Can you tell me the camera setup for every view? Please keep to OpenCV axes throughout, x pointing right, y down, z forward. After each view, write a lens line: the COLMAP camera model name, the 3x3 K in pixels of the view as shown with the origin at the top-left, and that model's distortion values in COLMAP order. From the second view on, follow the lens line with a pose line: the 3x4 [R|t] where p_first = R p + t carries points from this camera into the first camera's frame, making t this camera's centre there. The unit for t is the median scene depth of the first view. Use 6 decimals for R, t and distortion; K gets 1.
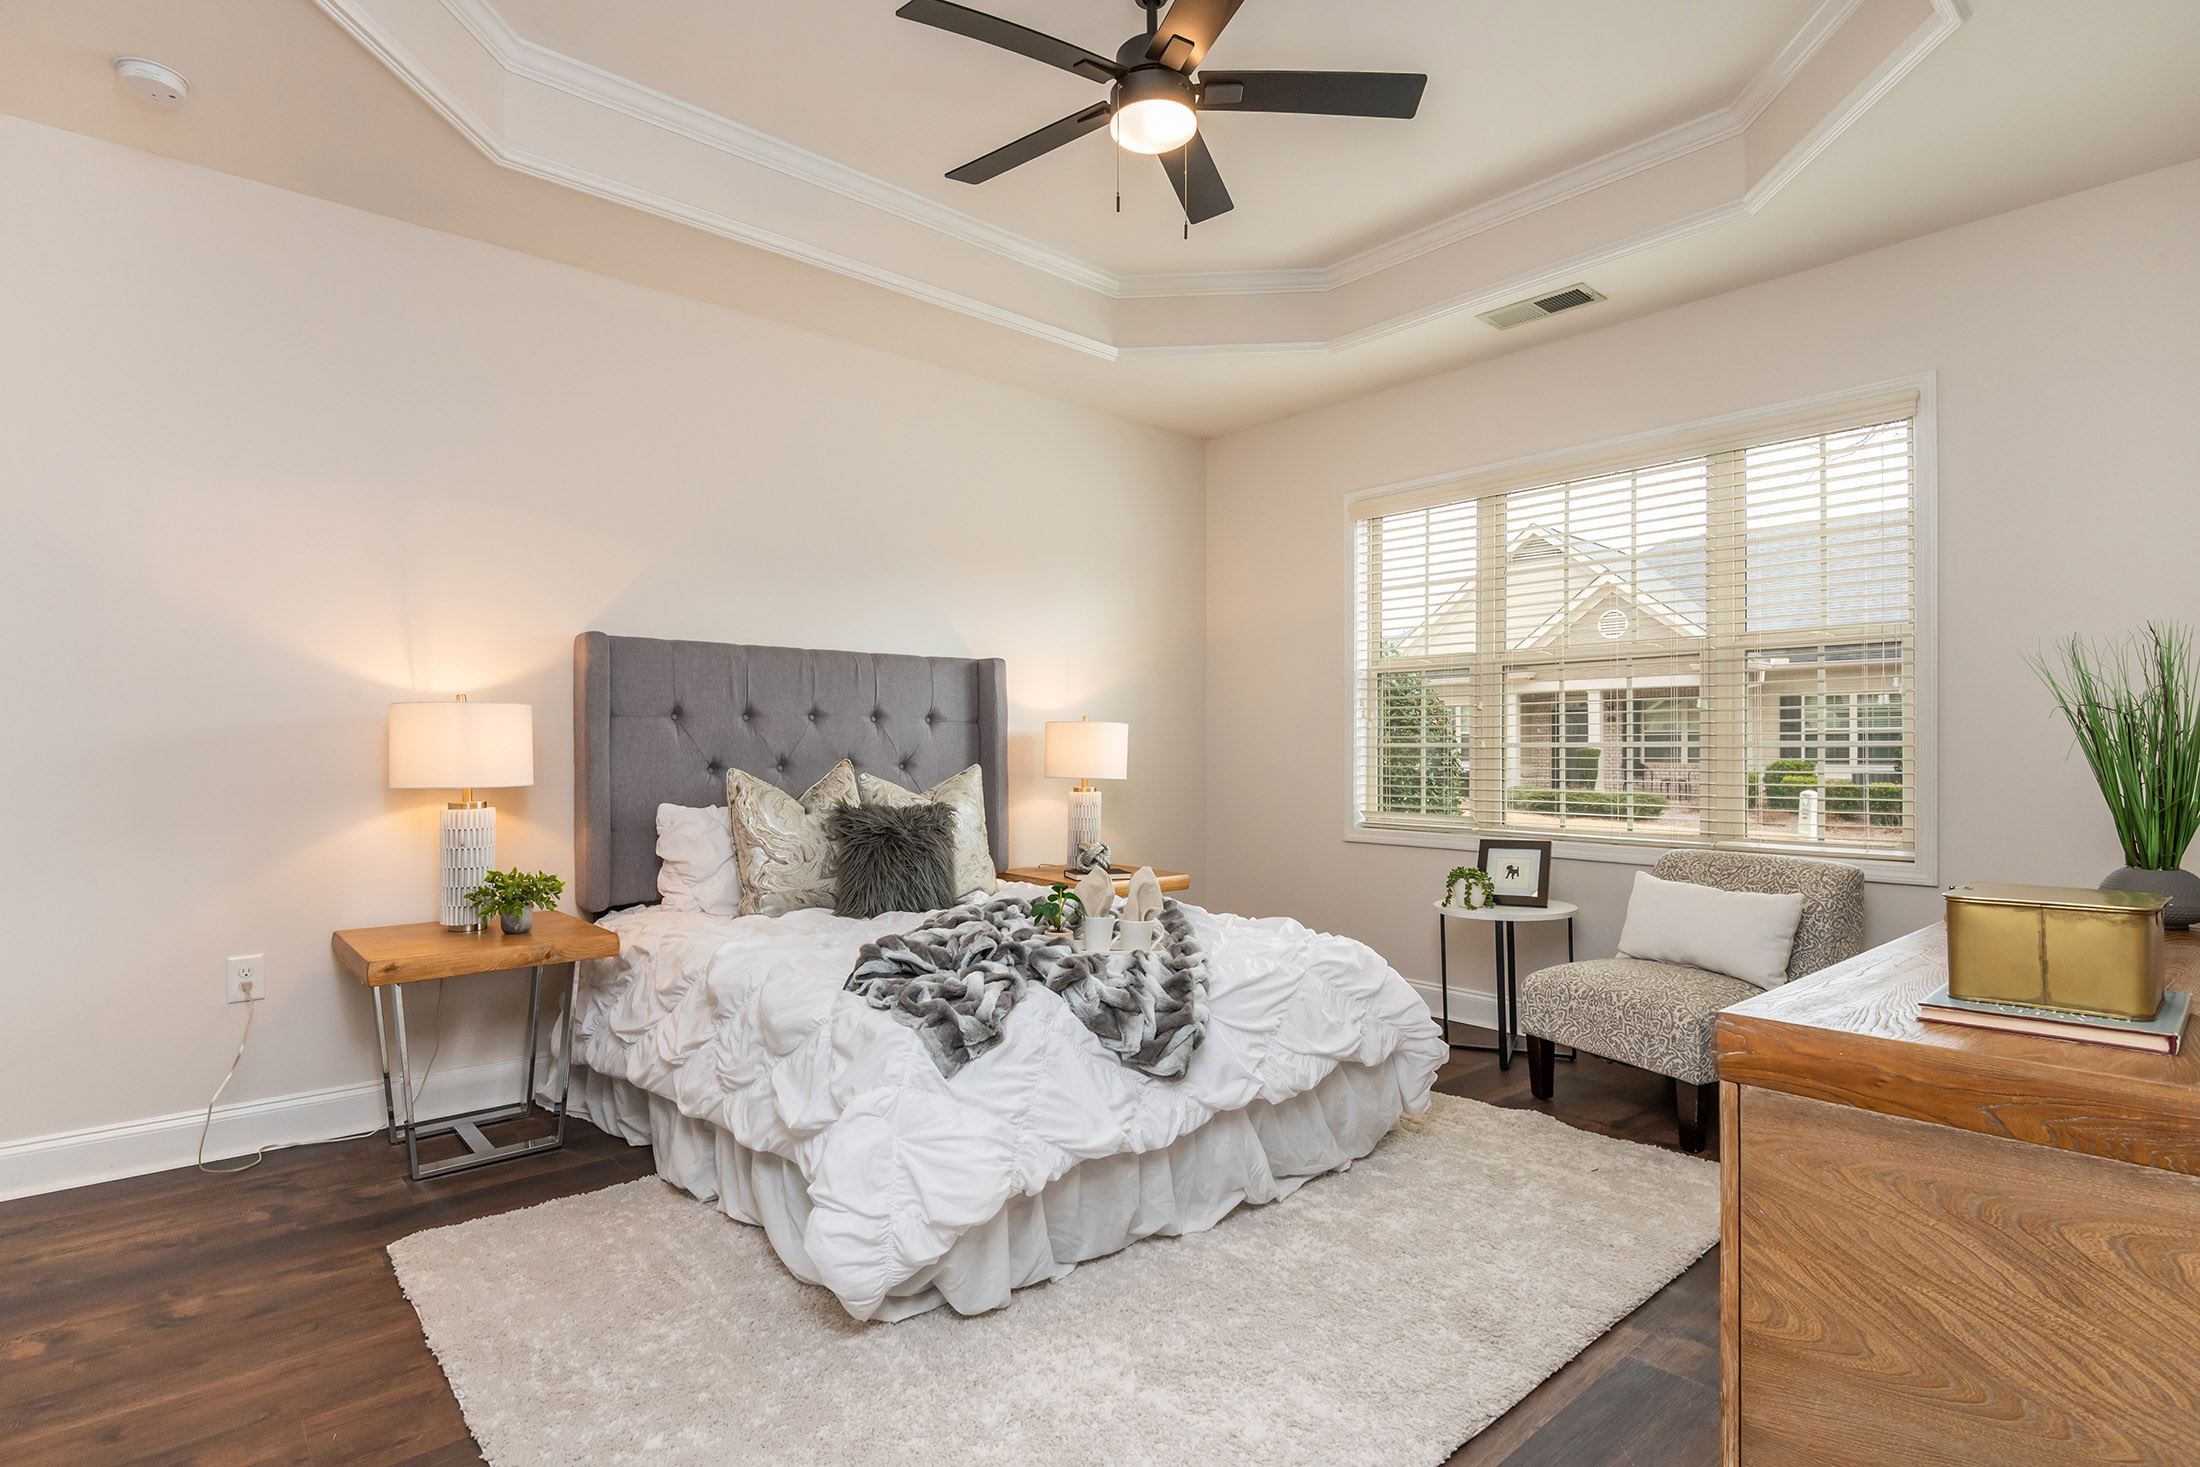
lens RADIAL K [[1097.9, 0, 1100.5], [0, 1097.9, 727.5], [0, 0, 1]] dist [-0.002056, -0.001758]
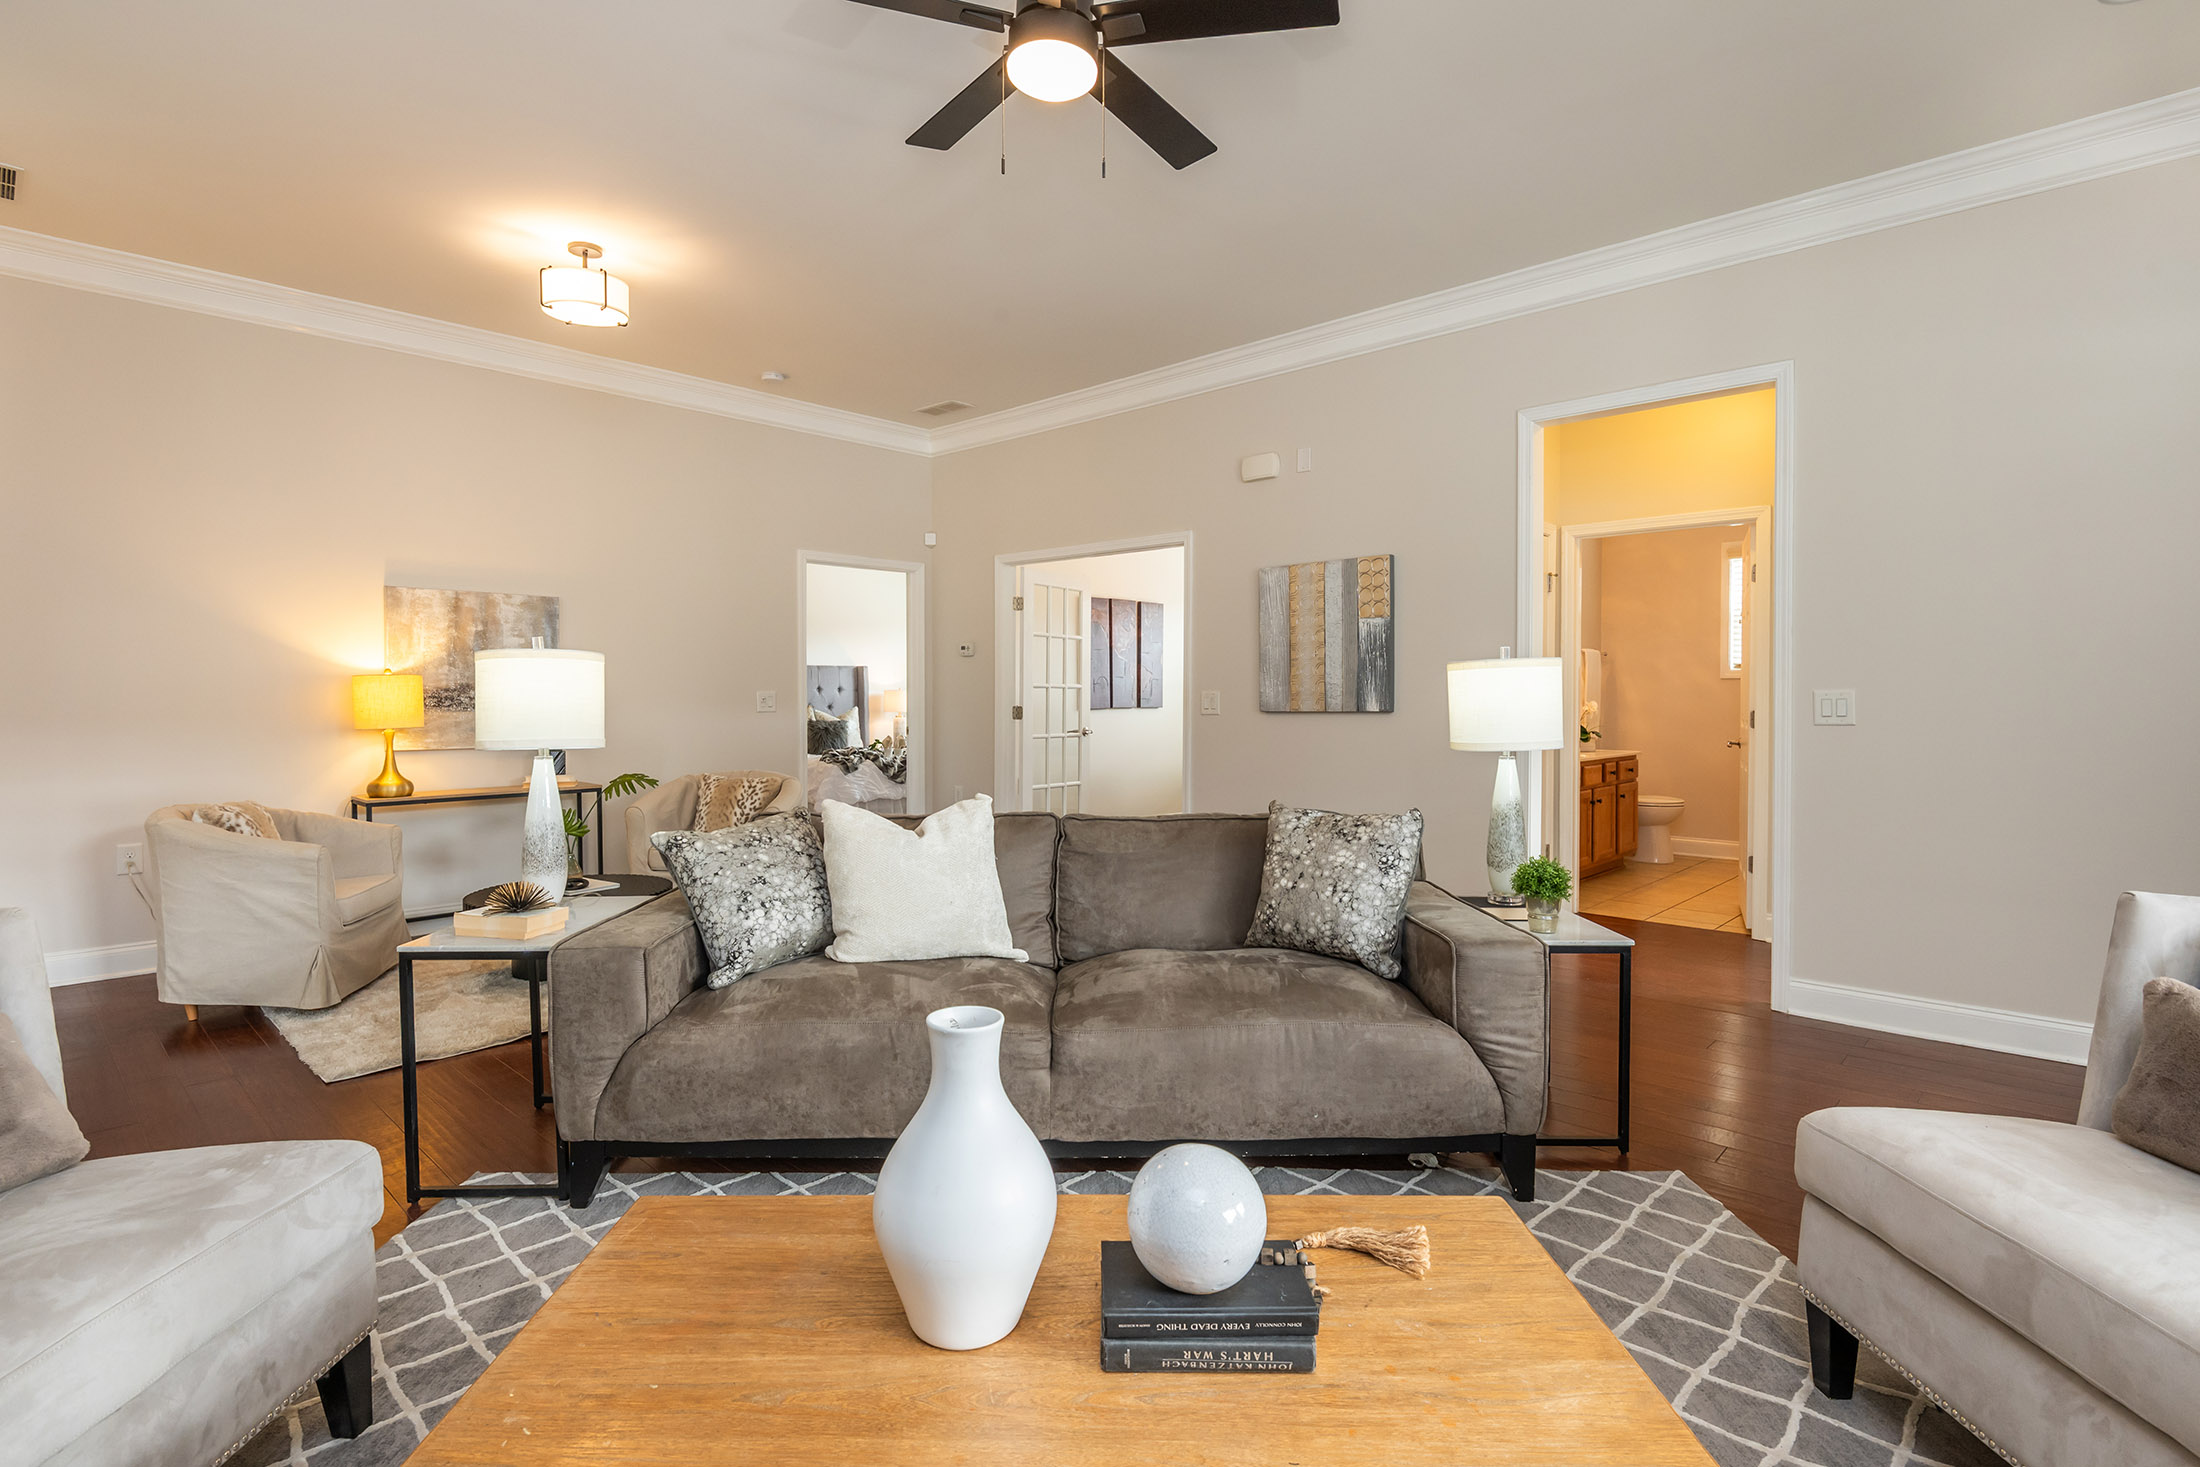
lens RADIAL K [[1060.5, 0, 1100.0], [0, 1060.5, 733.5], [0, 0, 1]] dist [-0.001645, -0.000584]
pose [[0.996058, -0.007681, 0.088368, 0.298623], [0.002516, 0.998289, 0.058411, -0.060867], [-0.088665, -0.057958, 0.994374, -1.955369]]
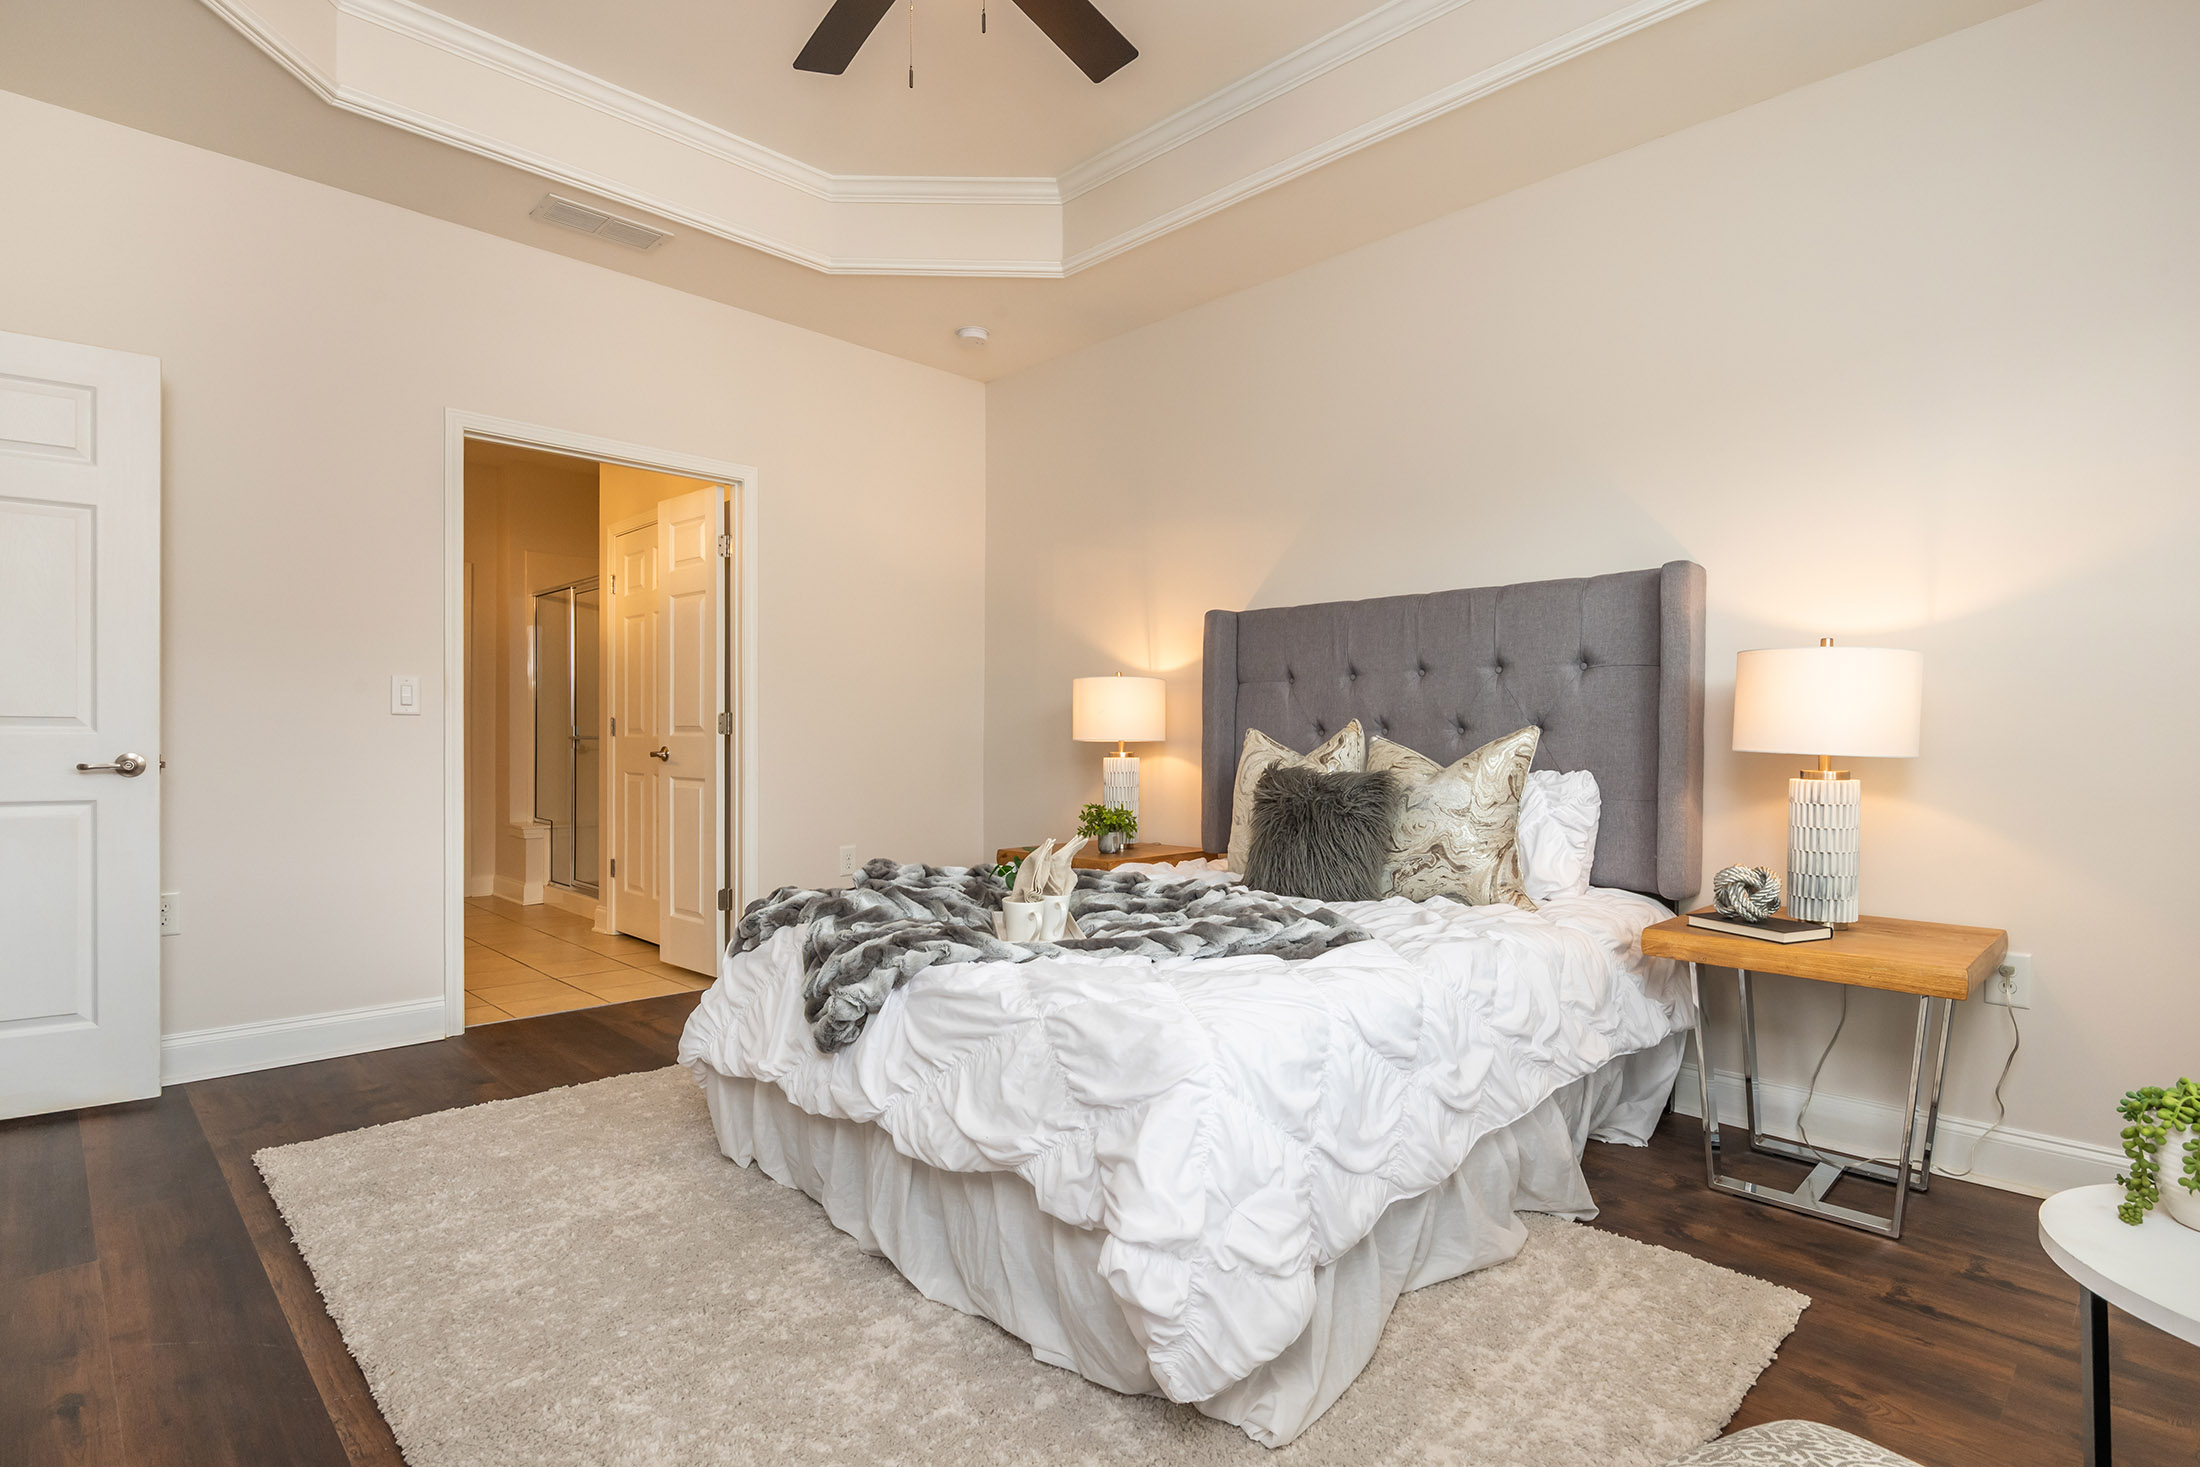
lens RADIAL K [[1100.1, 0, 1098.9], [0, 1100.1, 738.6], [0, 0, 1]] dist [-0.005076, -0.001708]
pose [[0.047590, -0.001465, -0.998866, 0.684182], [0.013960, 0.999902, -0.000801, 0.046835], [0.998769, -0.013906, 0.047606, 0.824158]]
